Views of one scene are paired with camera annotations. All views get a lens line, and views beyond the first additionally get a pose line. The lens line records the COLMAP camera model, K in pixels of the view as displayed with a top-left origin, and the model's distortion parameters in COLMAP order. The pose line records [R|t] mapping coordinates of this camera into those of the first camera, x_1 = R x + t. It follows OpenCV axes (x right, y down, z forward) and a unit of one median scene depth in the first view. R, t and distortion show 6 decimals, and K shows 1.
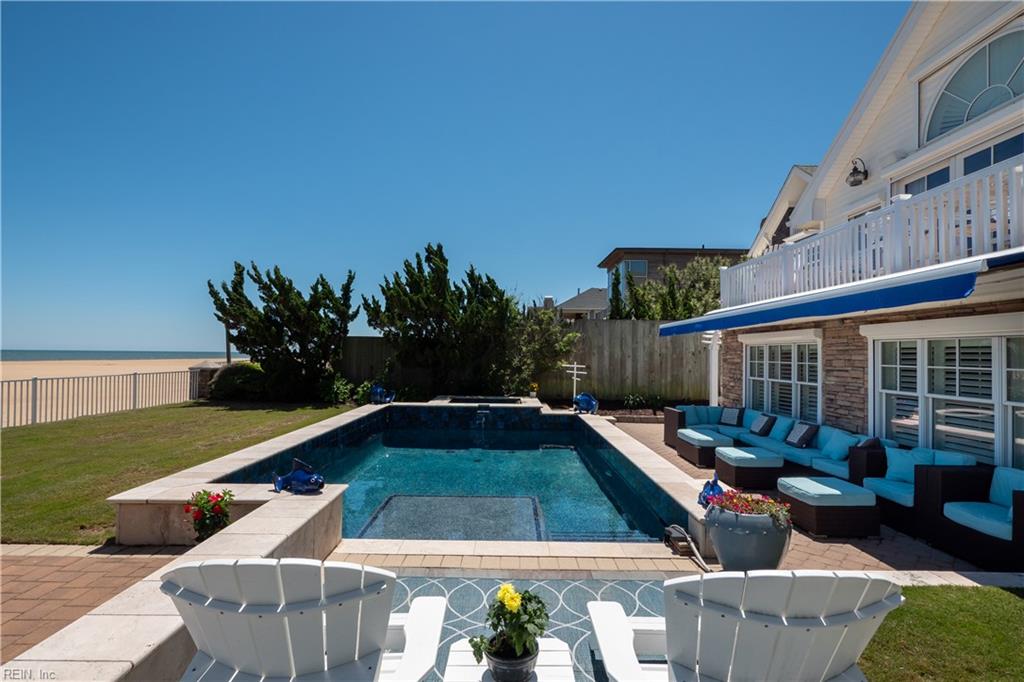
lens RADIAL K [[480.0, 0, 512.0], [0, 480.0, 345.5], [0, 0, 1]] dist [-0.000895, -0.000356]
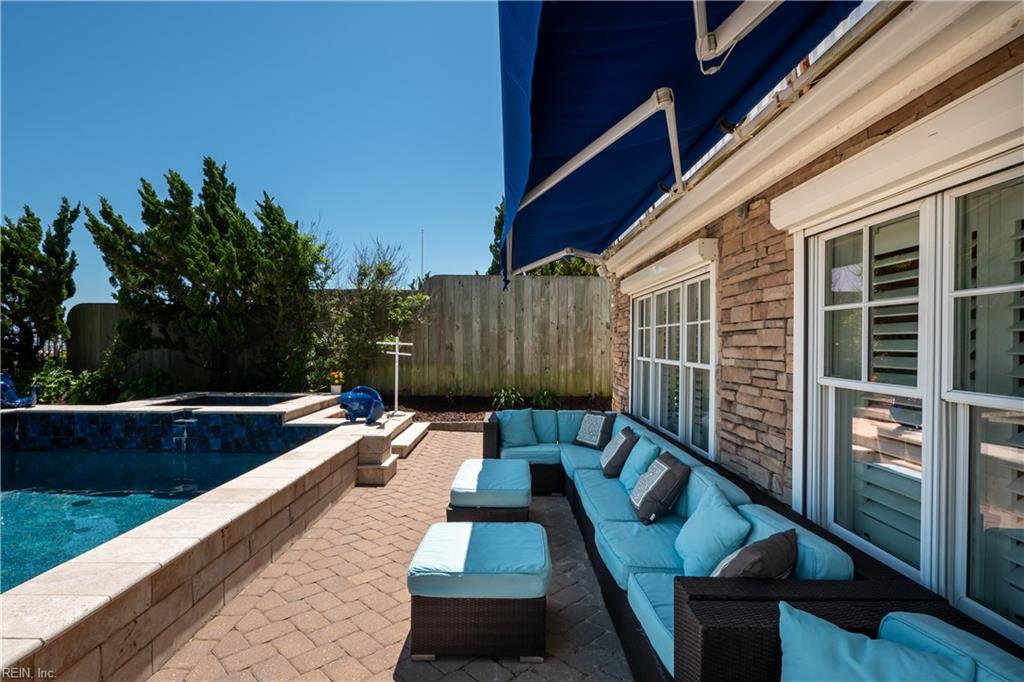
lens RADIAL K [[523.6, 0, 509.9], [0, 523.6, 345.7], [0, 0, 1]] dist [-0.002982, 0.000334]
pose [[0.999973, -0.006297, -0.003788, 0.329107], [0.006385, 0.999696, 0.023798, 0.035138], [0.003637, -0.023822, 0.999710, 0.375302]]
